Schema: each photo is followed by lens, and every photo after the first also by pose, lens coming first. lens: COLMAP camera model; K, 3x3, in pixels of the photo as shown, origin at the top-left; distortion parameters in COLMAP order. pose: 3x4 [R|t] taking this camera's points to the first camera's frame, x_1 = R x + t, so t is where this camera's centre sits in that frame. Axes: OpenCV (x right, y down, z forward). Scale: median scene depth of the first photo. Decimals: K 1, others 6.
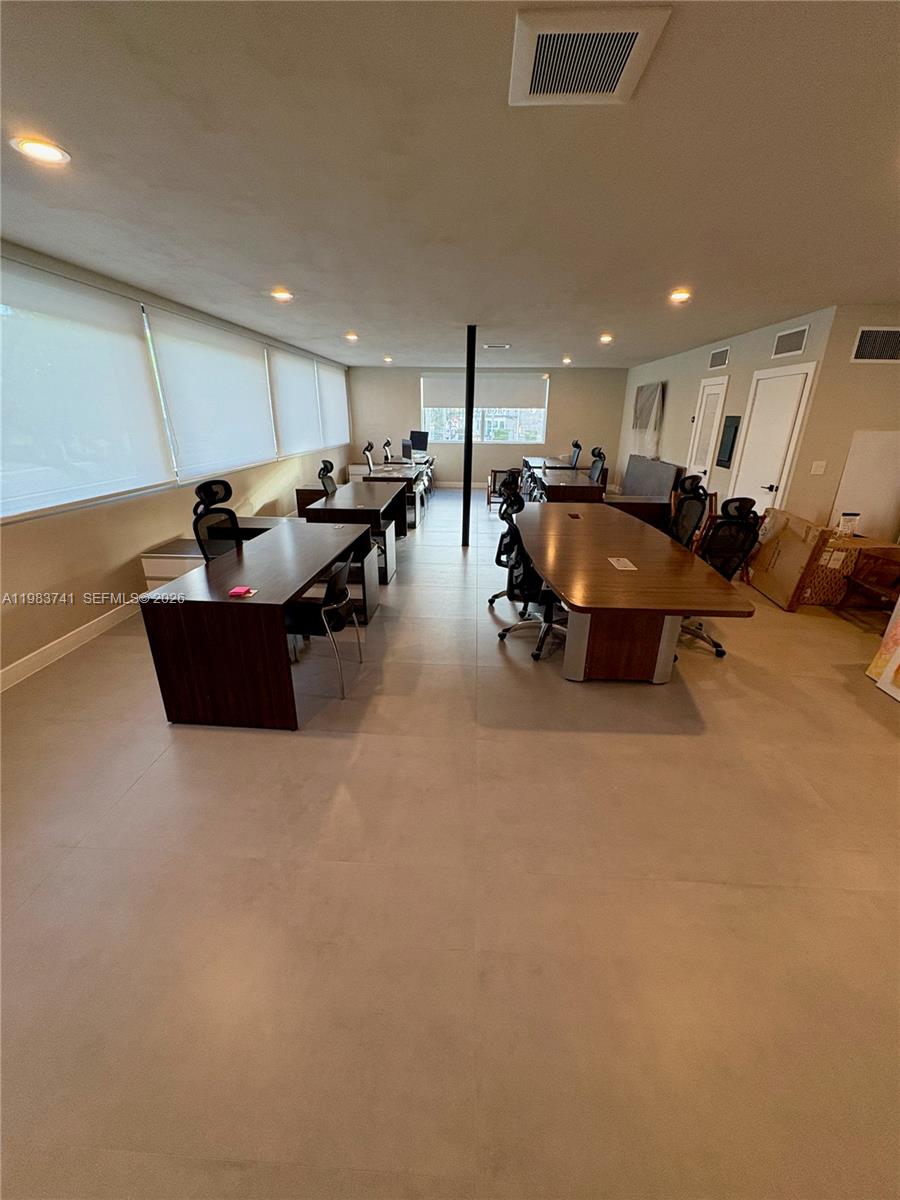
lens RADIAL K [[479.7, 0, 450.0], [0, 479.7, 600.0], [0, 0, 1]] dist [-0.000061, 0.000017]
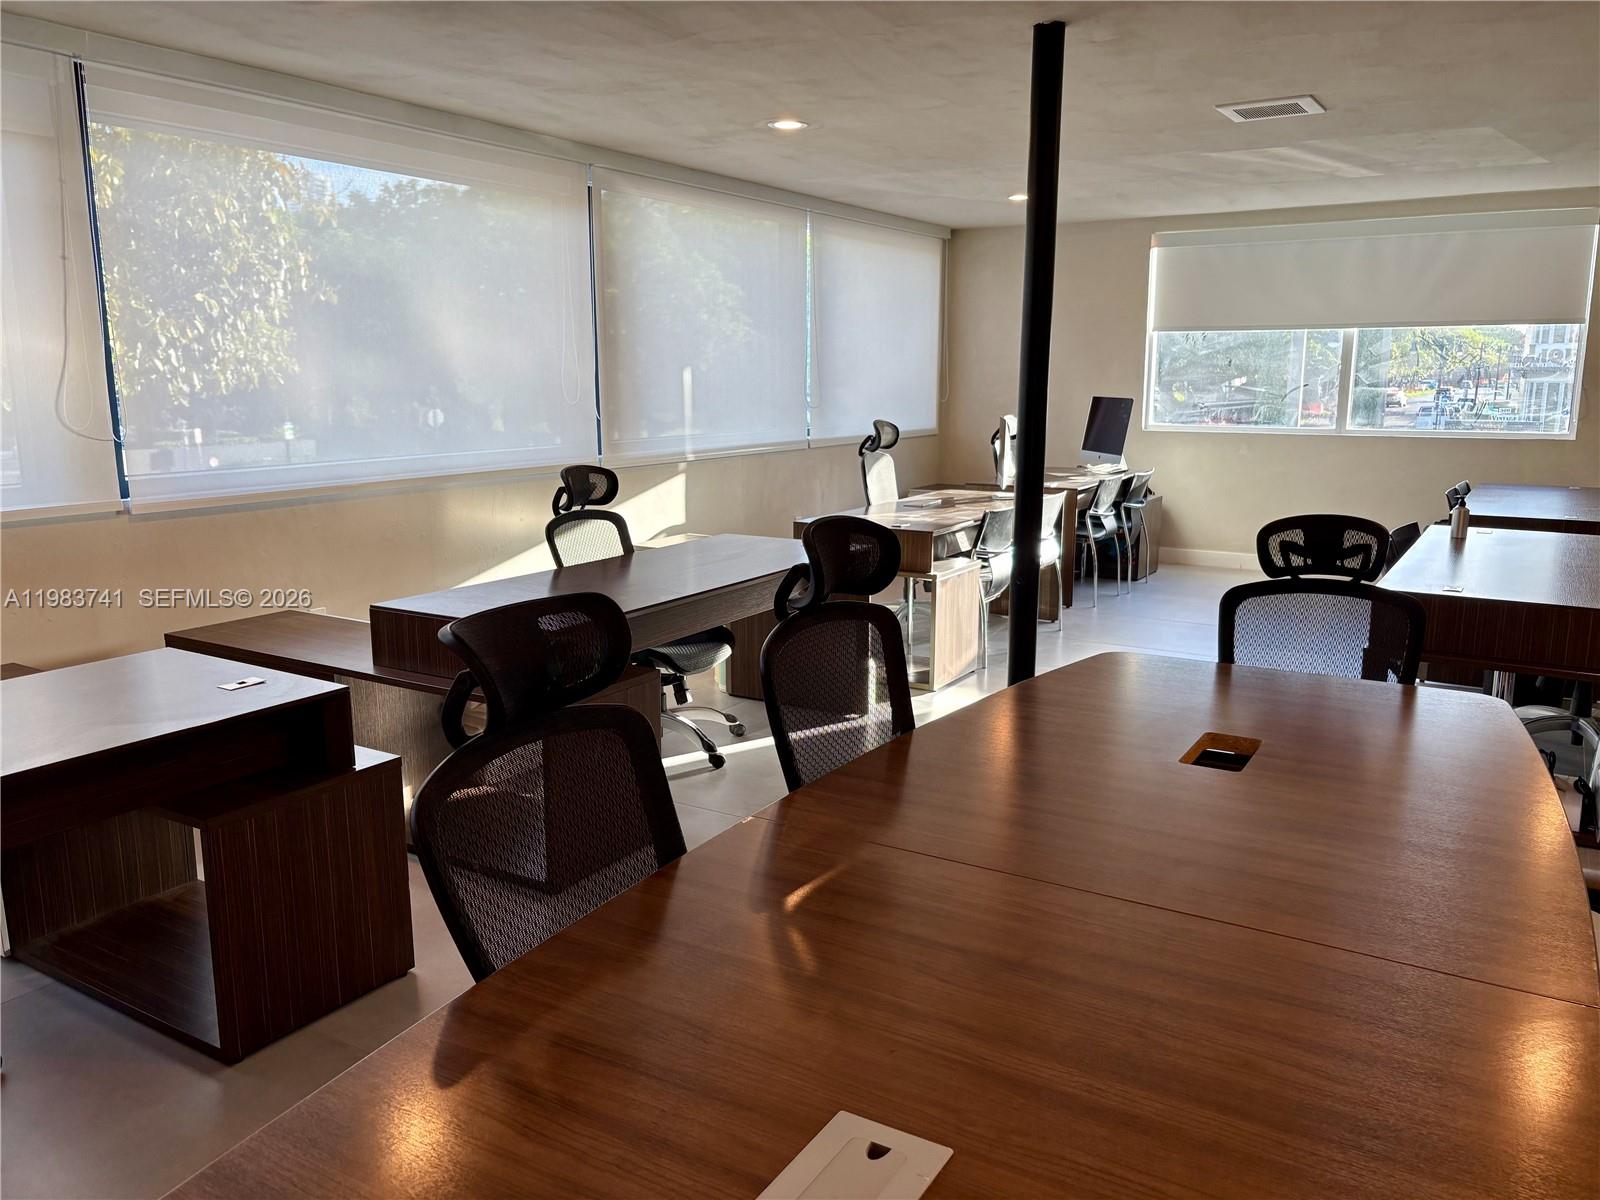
lens RADIAL K [[1214.9, 0, 800.0], [0, 1214.9, 600.0], [0, 0, 1]] dist [-0.002155, -0.001066]
pose [[0.877308, 0.077938, -0.473558, 0.147593], [-0.164154, 0.975943, -0.143490, -0.058369], [0.450982, 0.203622, 0.868996, 0.198207]]
